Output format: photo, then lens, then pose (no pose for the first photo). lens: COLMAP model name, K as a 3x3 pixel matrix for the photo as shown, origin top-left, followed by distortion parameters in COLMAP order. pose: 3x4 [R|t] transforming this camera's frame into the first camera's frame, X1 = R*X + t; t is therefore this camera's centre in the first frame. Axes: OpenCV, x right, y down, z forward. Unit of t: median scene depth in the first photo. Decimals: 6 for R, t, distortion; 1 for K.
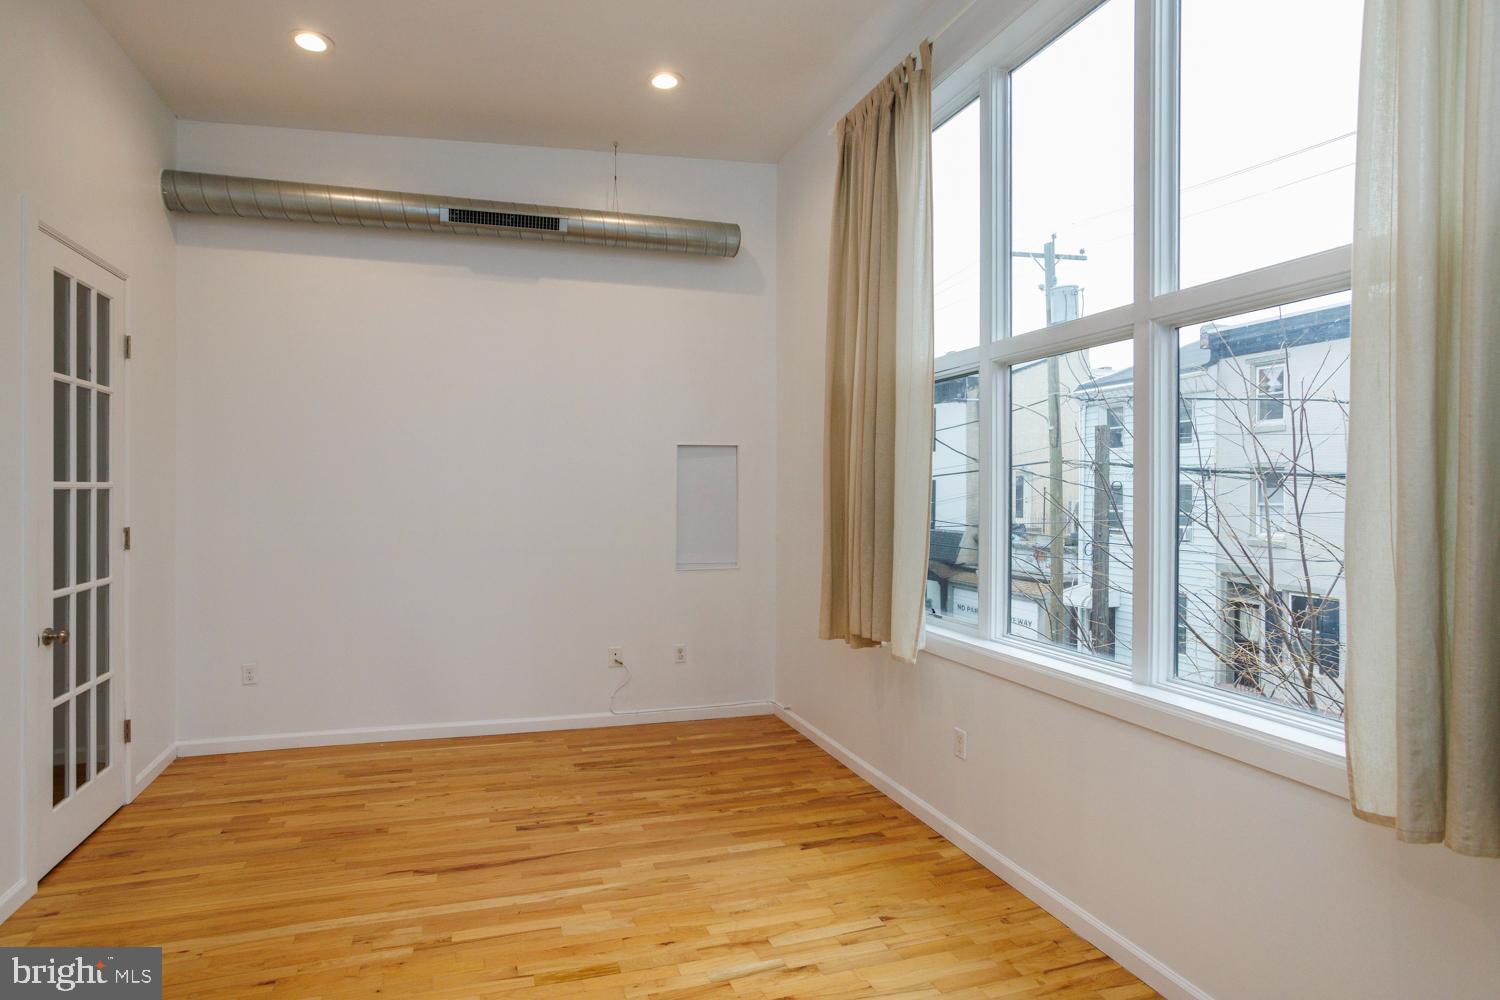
lens RADIAL K [[776.0, 0, 723.6], [0, 776.0, 492.7], [0, 0, 1]] dist [-0.066363, 0.044628]
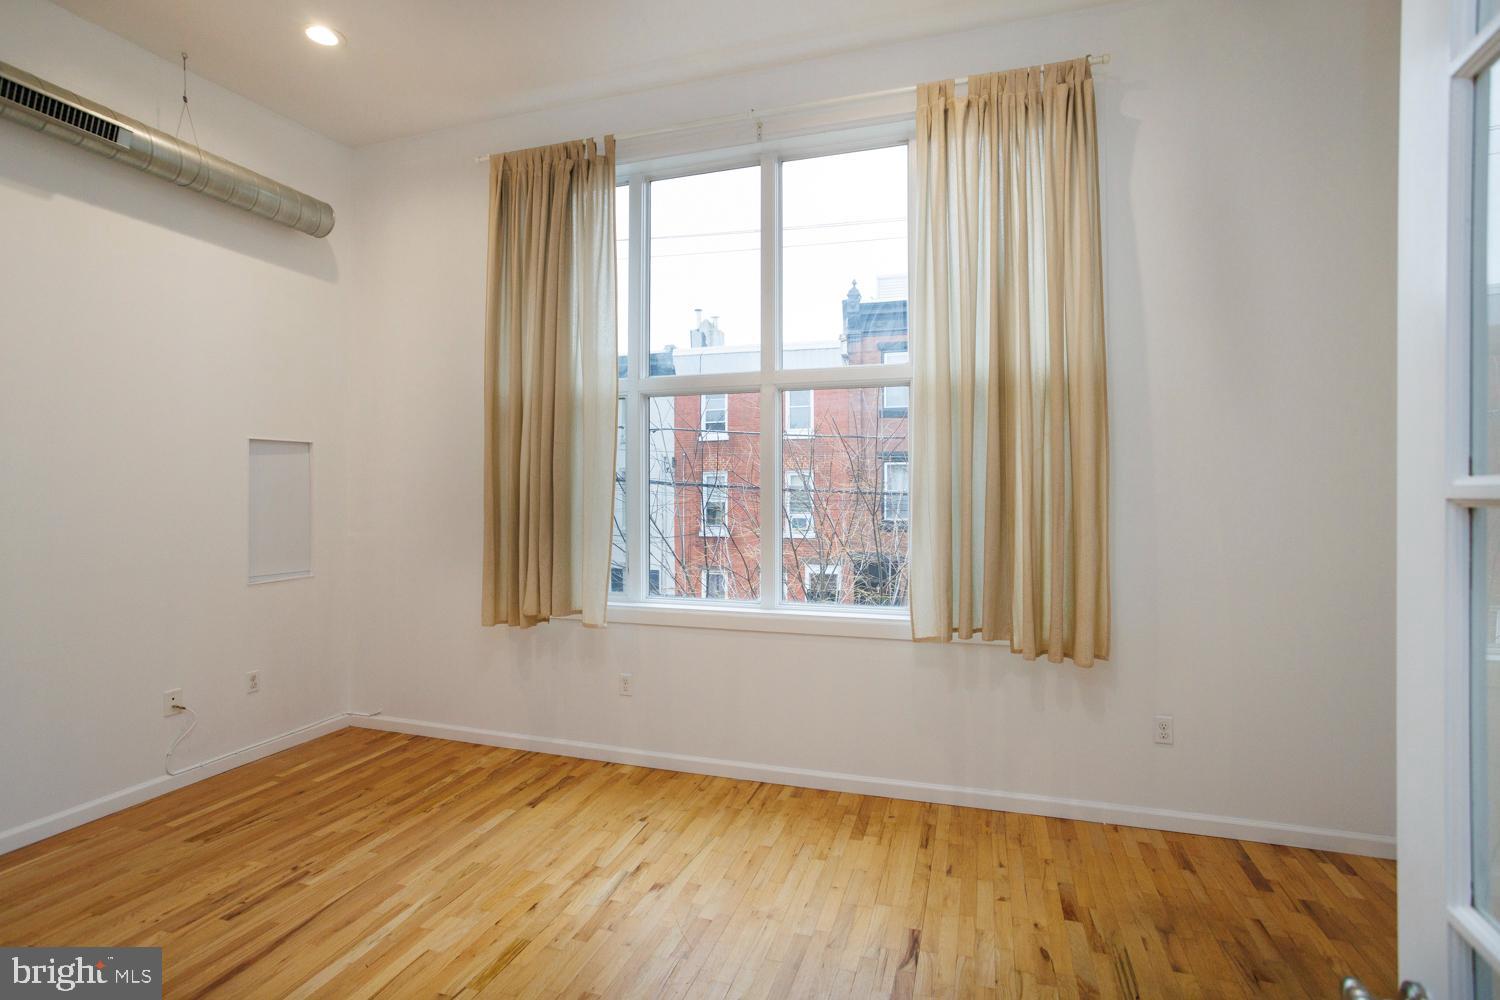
lens RADIAL K [[776.0, 0, 723.6], [0, 776.0, 492.7], [0, 0, 1]] dist [-0.066363, 0.044628]
pose [[0.540612, -0.007061, 0.841242, -0.618506], [0.006960, 0.999968, 0.003921, -0.002301], [-0.841243, 0.003735, 0.540644, 0.132514]]
